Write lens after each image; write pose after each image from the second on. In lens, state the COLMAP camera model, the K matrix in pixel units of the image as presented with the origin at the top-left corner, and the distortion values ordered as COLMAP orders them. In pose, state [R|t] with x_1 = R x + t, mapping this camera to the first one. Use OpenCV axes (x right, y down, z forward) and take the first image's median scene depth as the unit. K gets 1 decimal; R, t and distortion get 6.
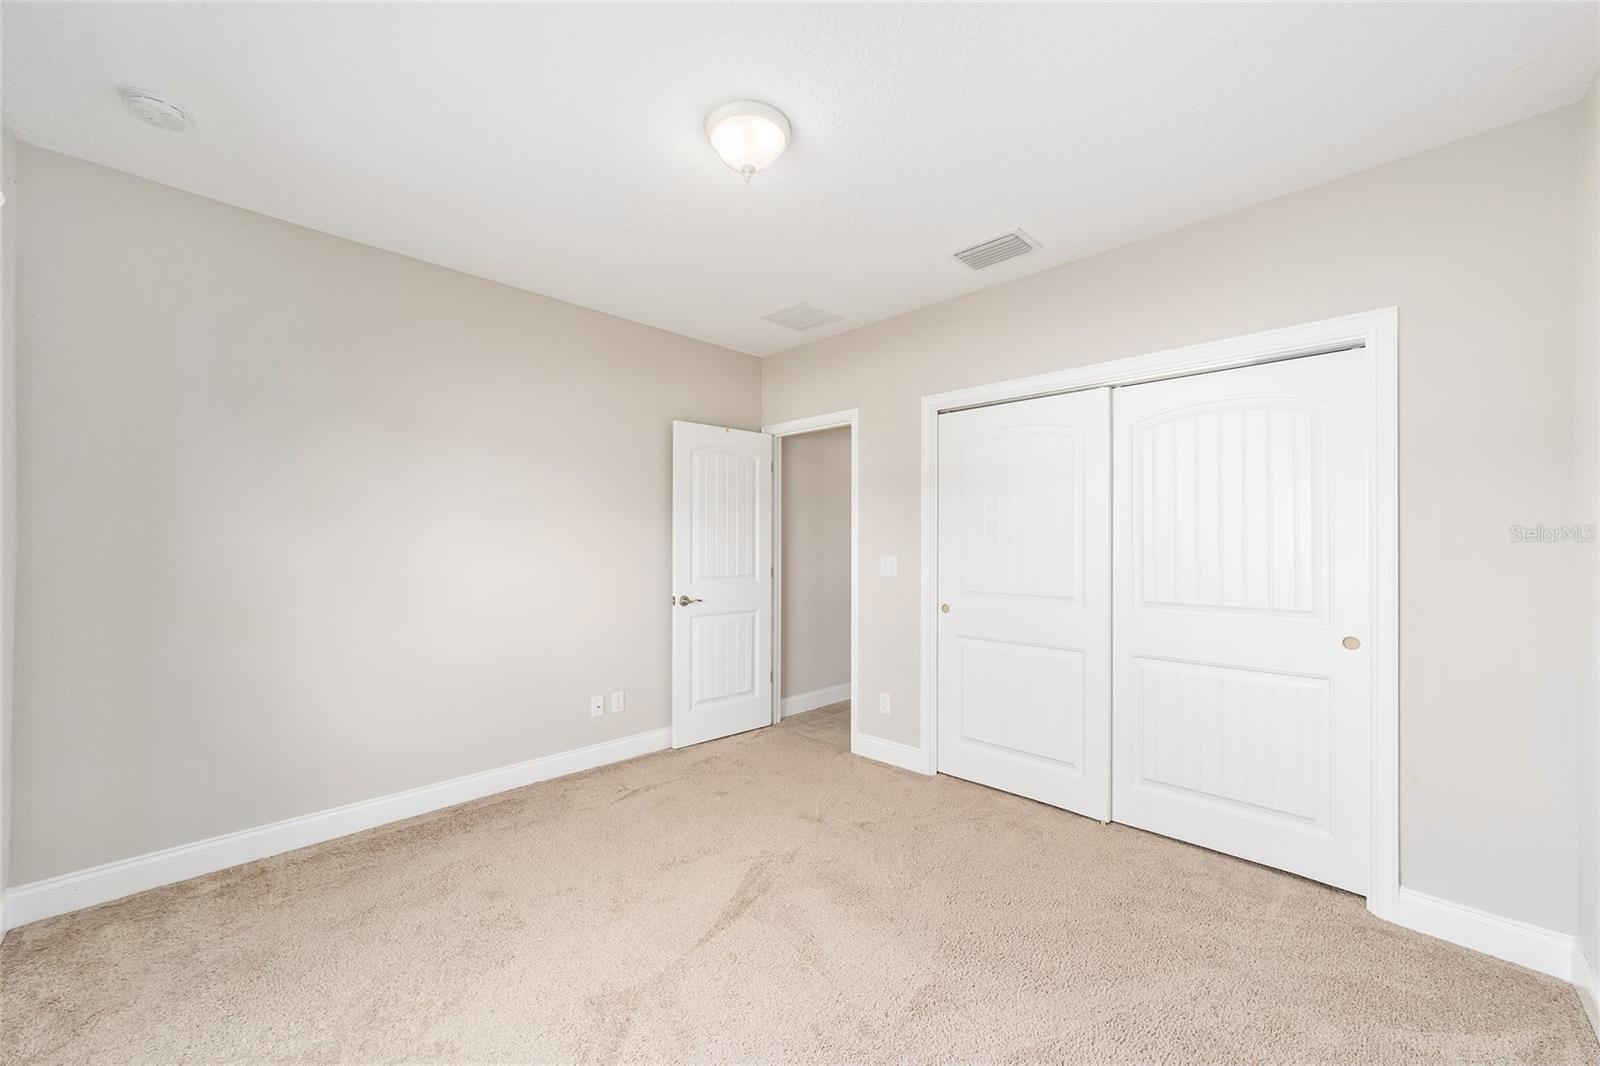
lens RADIAL K [[614.4, 0, 804.0], [0, 614.4, 537.6], [0, 0, 1]] dist [-0.015057, 0.007795]
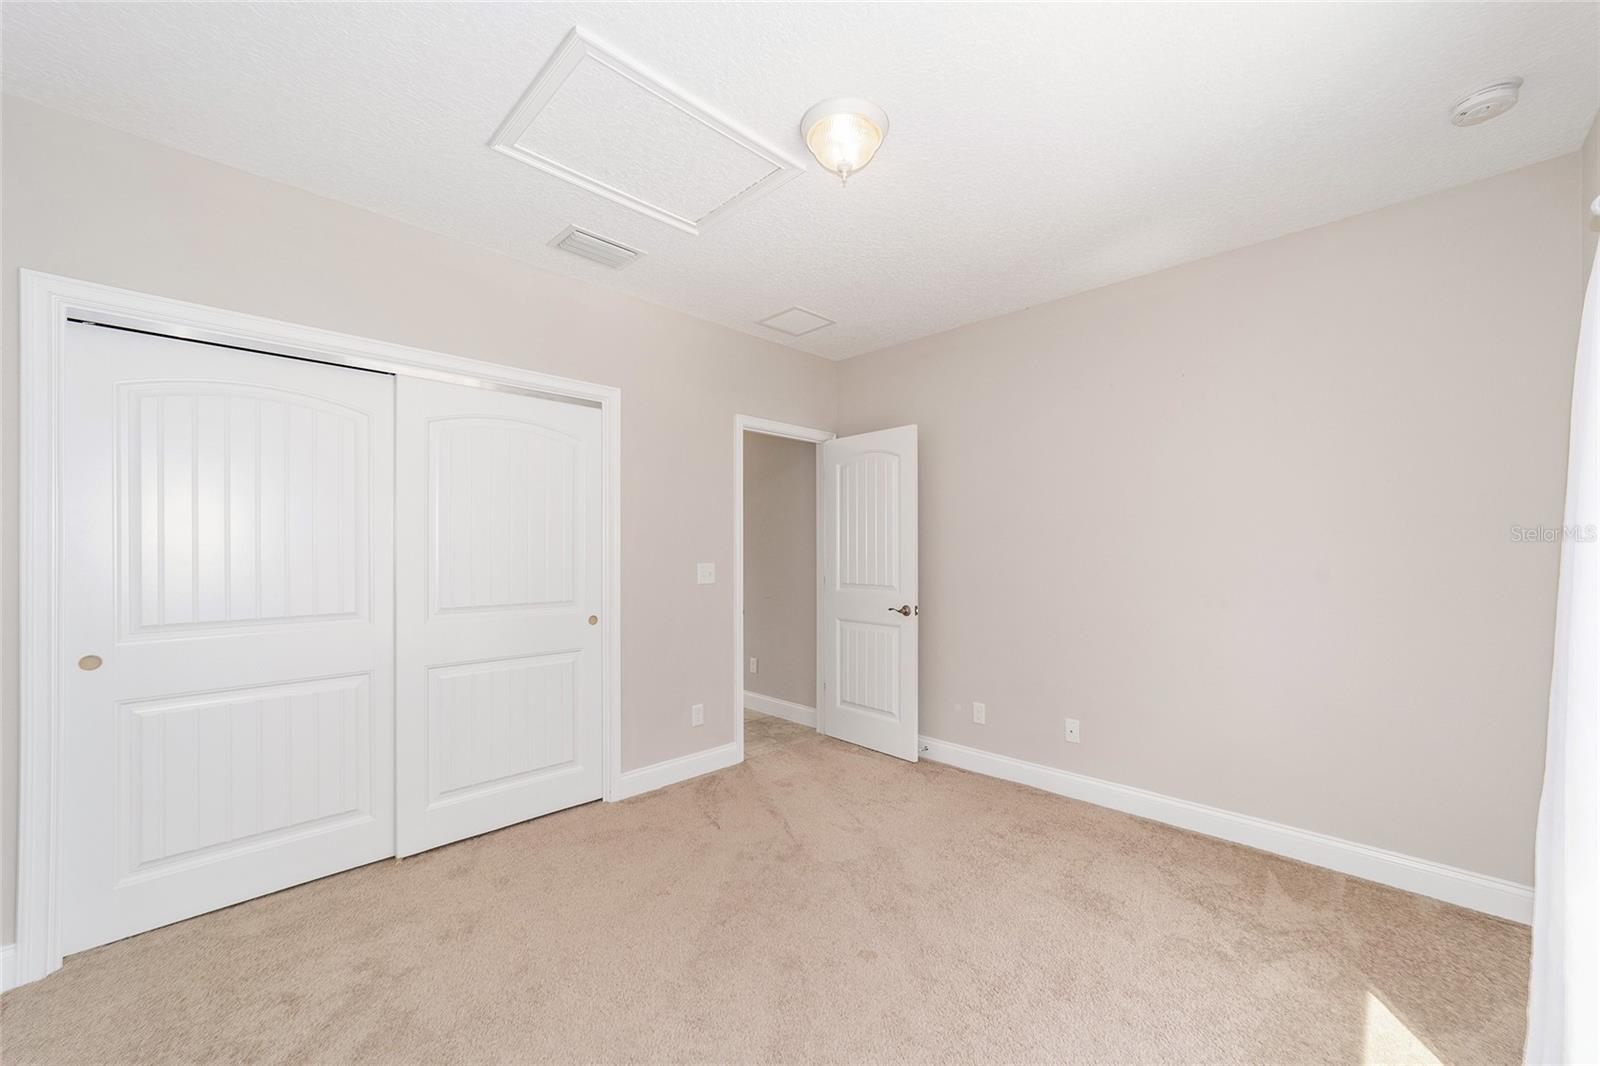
lens RADIAL K [[646.1, 0, 804.9], [0, 646.1, 548.5], [0, 0, 1]] dist [-0.016339, -0.000104]
pose [[-0.005150, -0.004722, 0.999976, -0.570050], [-0.008977, 0.999949, 0.004676, -0.000153], [-0.999946, -0.008953, -0.005192, 0.531057]]
